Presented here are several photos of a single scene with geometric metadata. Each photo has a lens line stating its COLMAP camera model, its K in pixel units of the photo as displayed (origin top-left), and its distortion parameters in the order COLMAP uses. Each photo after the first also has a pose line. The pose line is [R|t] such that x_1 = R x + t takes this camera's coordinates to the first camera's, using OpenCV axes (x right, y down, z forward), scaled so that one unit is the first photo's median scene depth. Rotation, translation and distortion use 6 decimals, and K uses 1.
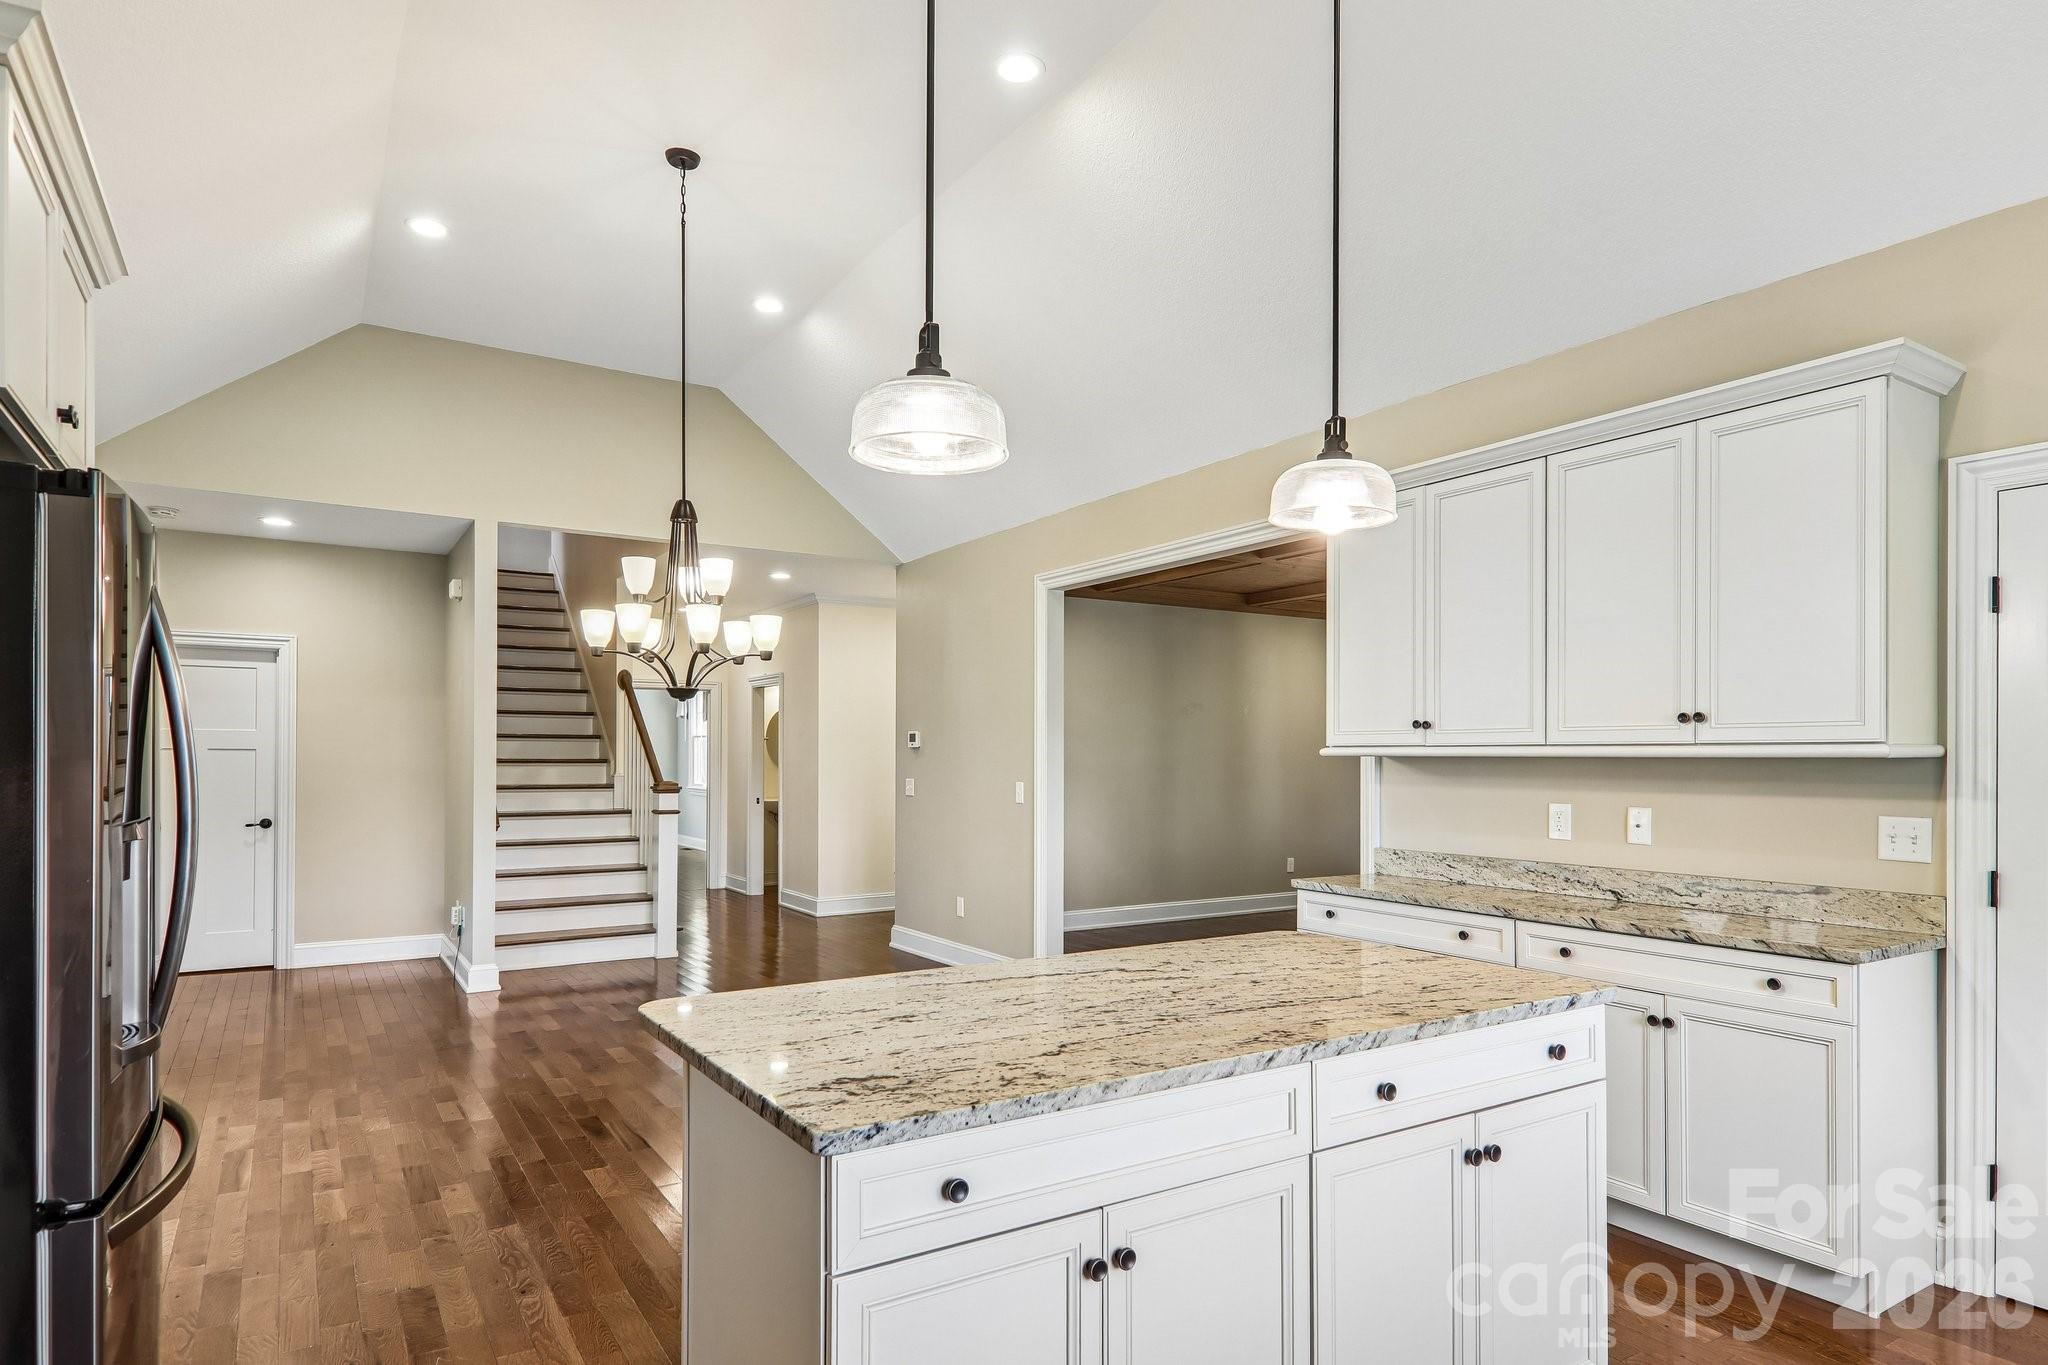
lens RADIAL K [[1158.6, 0, 1021.7], [0, 1158.6, 755.1], [0, 0, 1]] dist [0.019469, -0.002384]
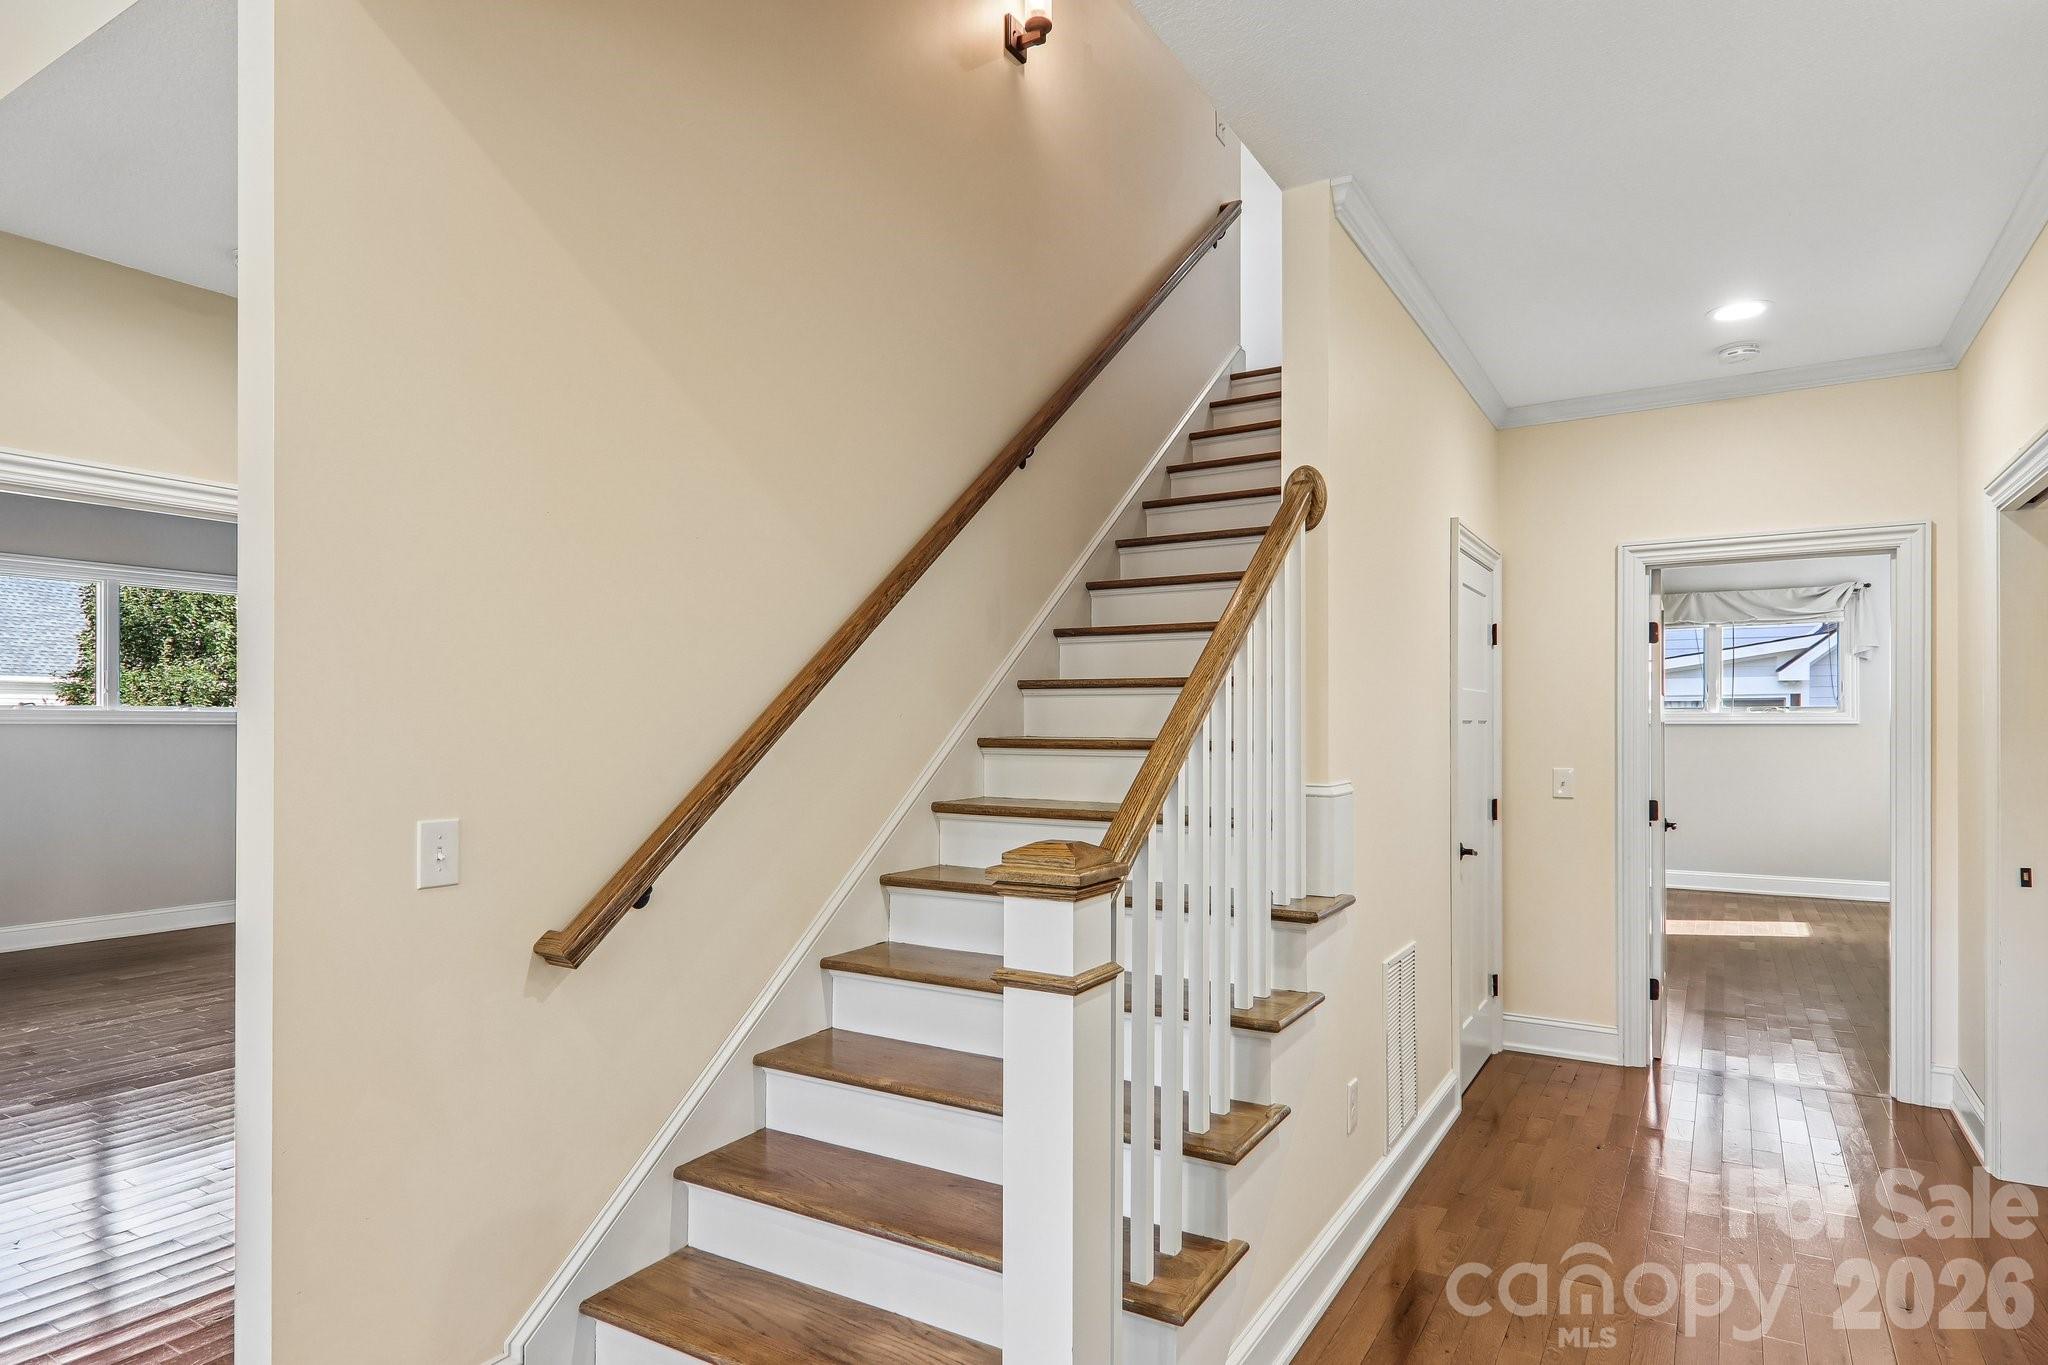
lens RADIAL K [[1136.2, 0, 1027.3], [0, 1136.2, 725.2], [0, 0, 1]] dist [0.040203, -0.034494]
pose [[0.446190, -0.004086, -0.894929, -0.206604], [0.003251, 0.999990, -0.002945, 0.000470], [0.894933, -0.001595, 0.446199, 1.765260]]
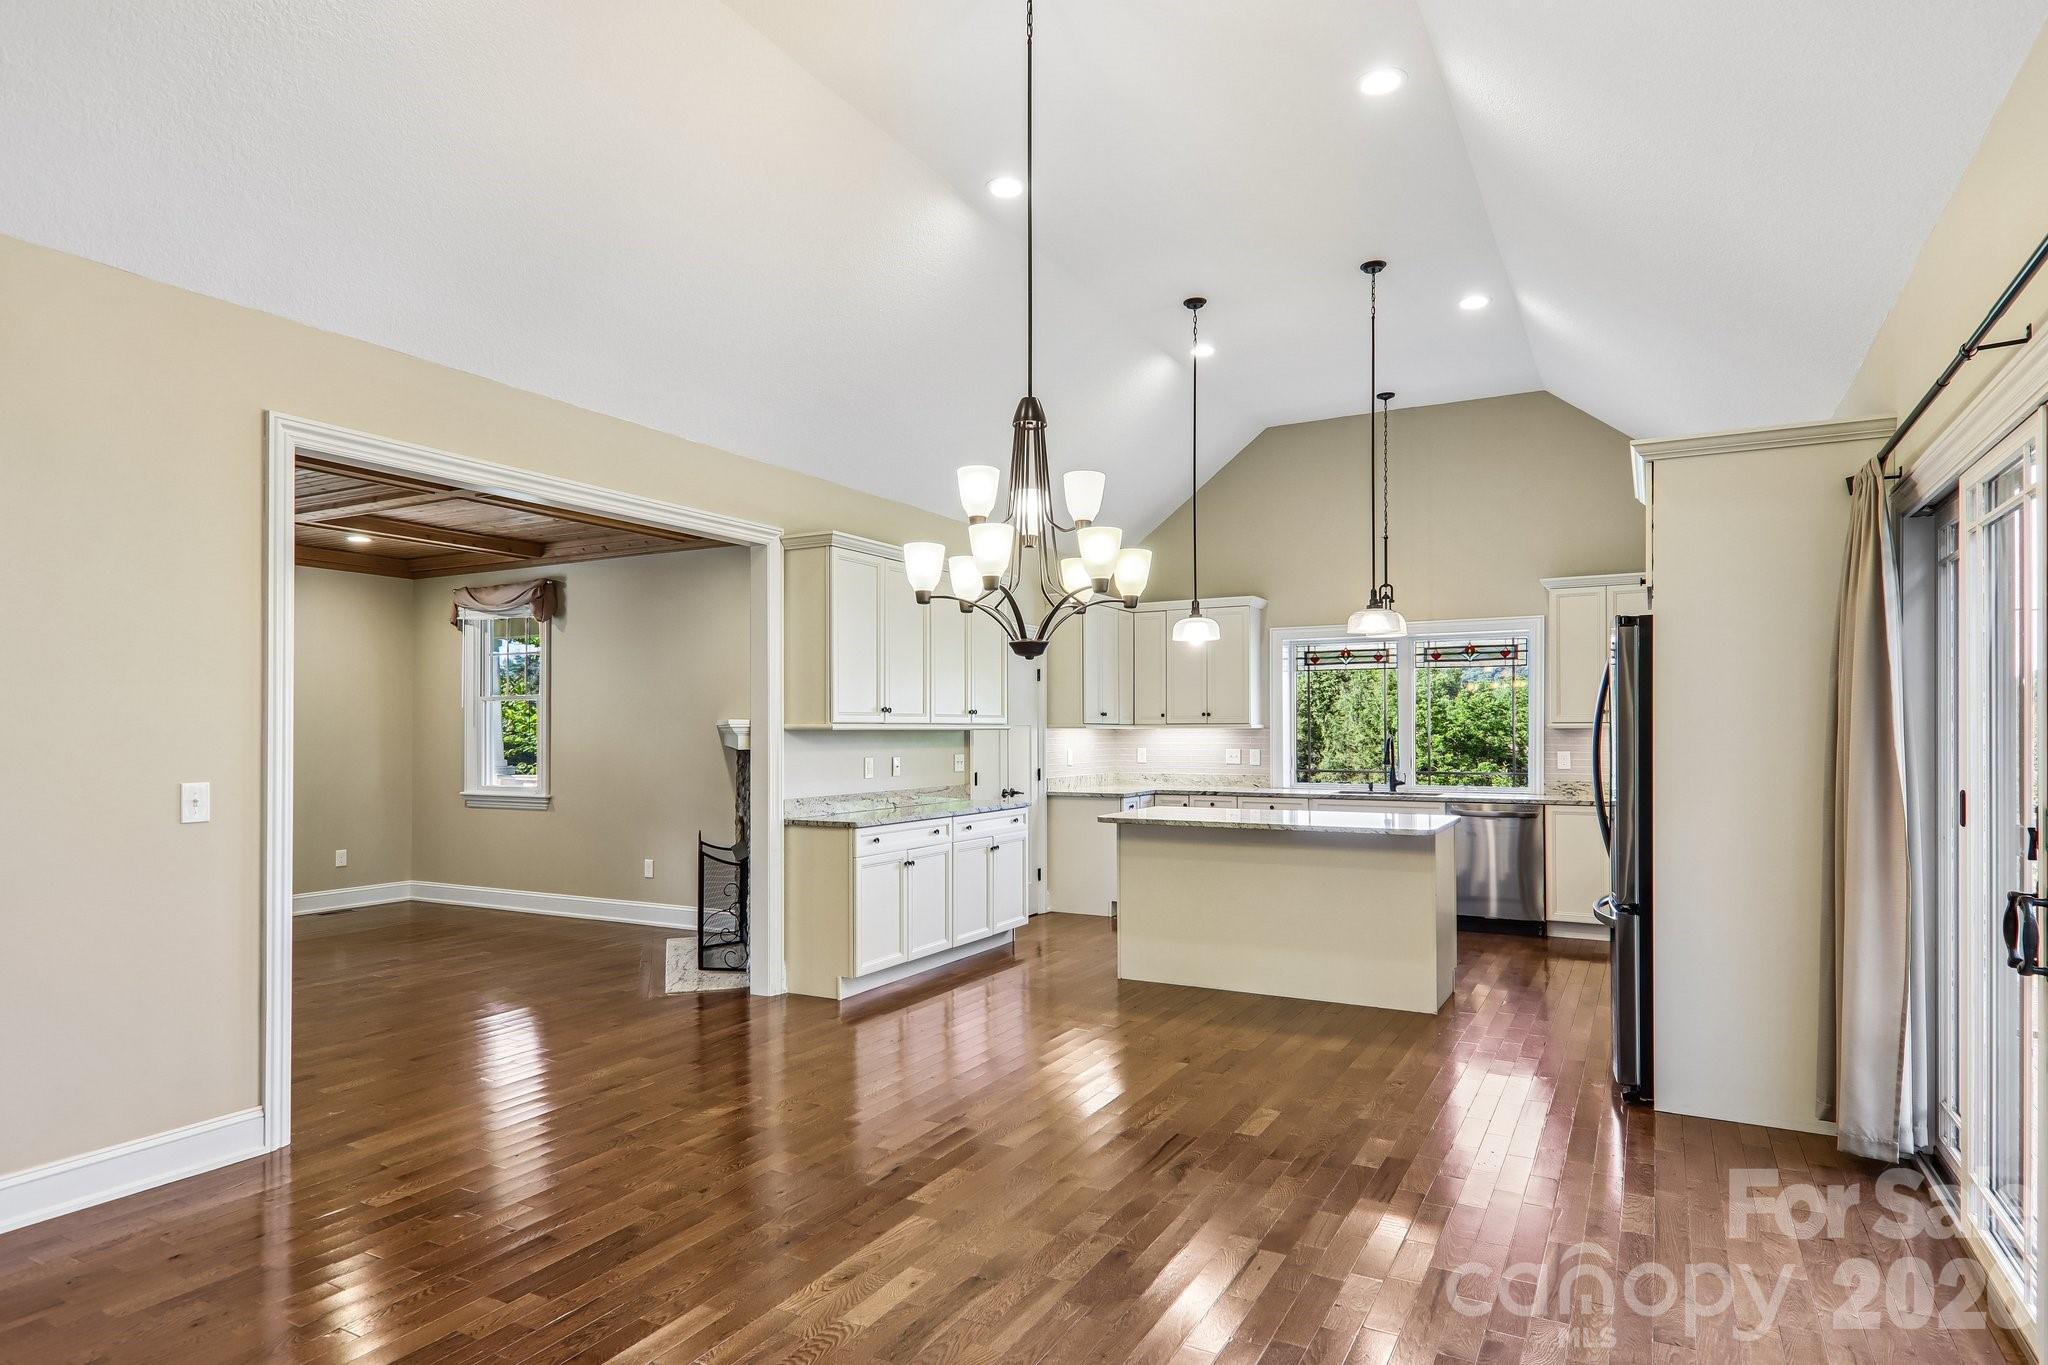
lens RADIAL K [[1136.2, 0, 1027.3], [0, 1136.2, 725.2], [0, 0, 1]] dist [0.040203, -0.034494]
pose [[-0.485104, 0.002557, 0.874453, -1.106425], [-0.000590, 0.999995, -0.003251, -0.000601], [-0.874456, -0.002093, -0.485100, 1.591963]]
